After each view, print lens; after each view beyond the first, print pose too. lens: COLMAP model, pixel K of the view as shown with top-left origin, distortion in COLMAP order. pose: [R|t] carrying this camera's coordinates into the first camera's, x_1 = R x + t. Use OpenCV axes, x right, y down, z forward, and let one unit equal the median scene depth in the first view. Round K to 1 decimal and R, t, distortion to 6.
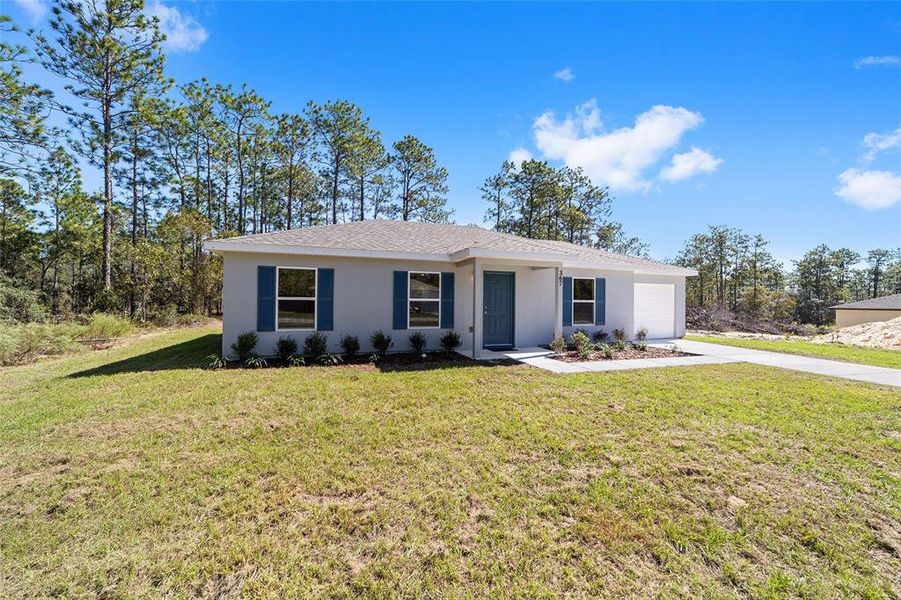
lens RADIAL K [[347.0, 0, 444.3], [0, 347.0, 301.8], [0, 0, 1]] dist [-0.018606, 0.009218]
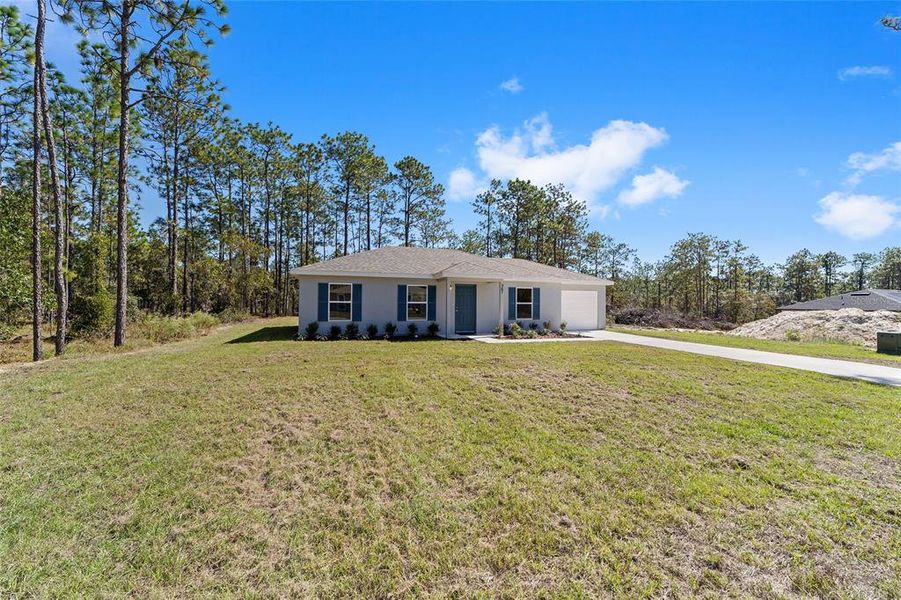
lens RADIAL K [[351.8, 0, 442.2], [0, 351.8, 302.0], [0, 0, 1]] dist [-0.021868, 0.011068]
pose [[0.999905, -0.001509, -0.013710, 0.031149], [0.001428, 0.999981, -0.005920, 0.000665], [0.013719, 0.005900, 0.999888, -0.239159]]
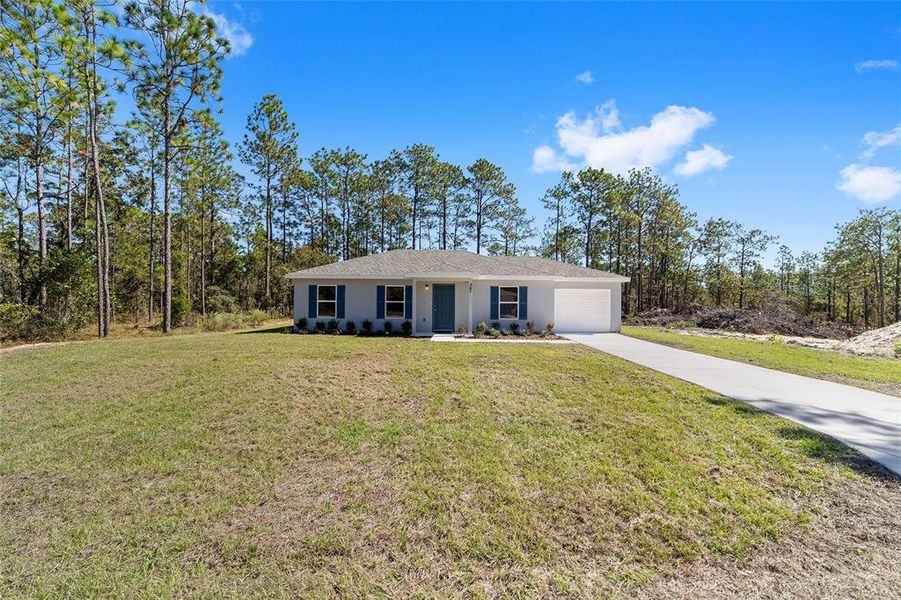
lens RADIAL K [[347.0, 0, 444.3], [0, 347.0, 301.8], [0, 0, 1]] dist [-0.018606, 0.009218]
pose [[0.942319, -0.002324, -0.334709, 0.288321], [0.000084, 0.999978, -0.006705, 0.002382], [0.334717, 0.006291, 0.942298, -0.207133]]
